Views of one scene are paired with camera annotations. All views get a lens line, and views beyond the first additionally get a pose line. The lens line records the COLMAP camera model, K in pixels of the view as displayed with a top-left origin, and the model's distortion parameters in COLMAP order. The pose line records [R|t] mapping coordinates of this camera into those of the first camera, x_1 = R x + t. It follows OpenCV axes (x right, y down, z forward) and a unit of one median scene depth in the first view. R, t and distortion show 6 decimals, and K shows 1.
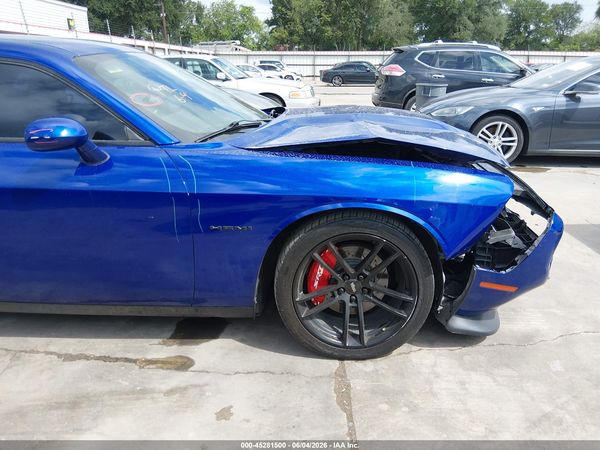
lens RADIAL K [[458.3, 0, 305.0], [0, 458.3, 221.9], [0, 0, 1]] dist [0.057880, -0.111224]
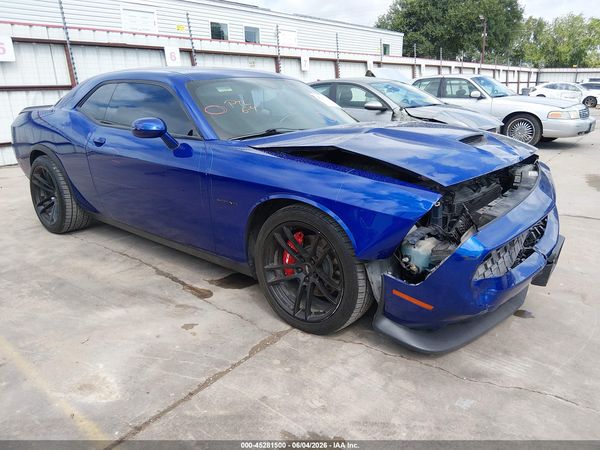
lens RADIAL K [[458.3, 0, 302.5], [0, 458.3, 220.9], [0, 0, 1]] dist [0.057880, -0.111224]
pose [[0.782635, 0.167770, -0.599446, 0.742413], [-0.191526, 0.981180, 0.024552, -0.007070], [0.592284, 0.095594, 0.800039, 0.025977]]
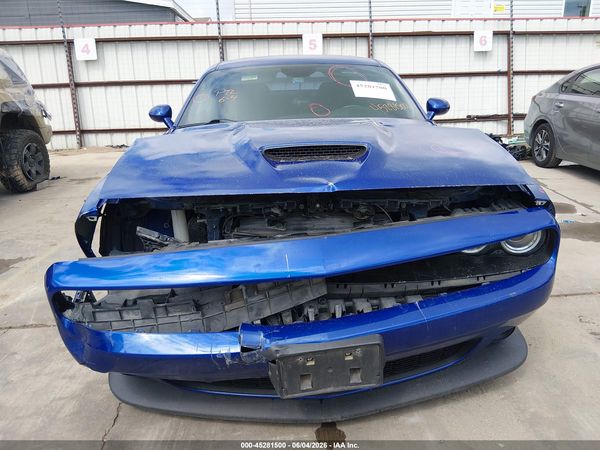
lens RADIAL K [[458.3, 0, 302.0], [0, 458.3, 225.3], [0, 0, 1]] dist [0.057880, -0.111224]
pose [[0.109548, 0.288017, -0.951339, 0.904623], [-0.290139, 0.924683, 0.246537, -0.293507], [0.950694, 0.249013, 0.184862, 0.932181]]
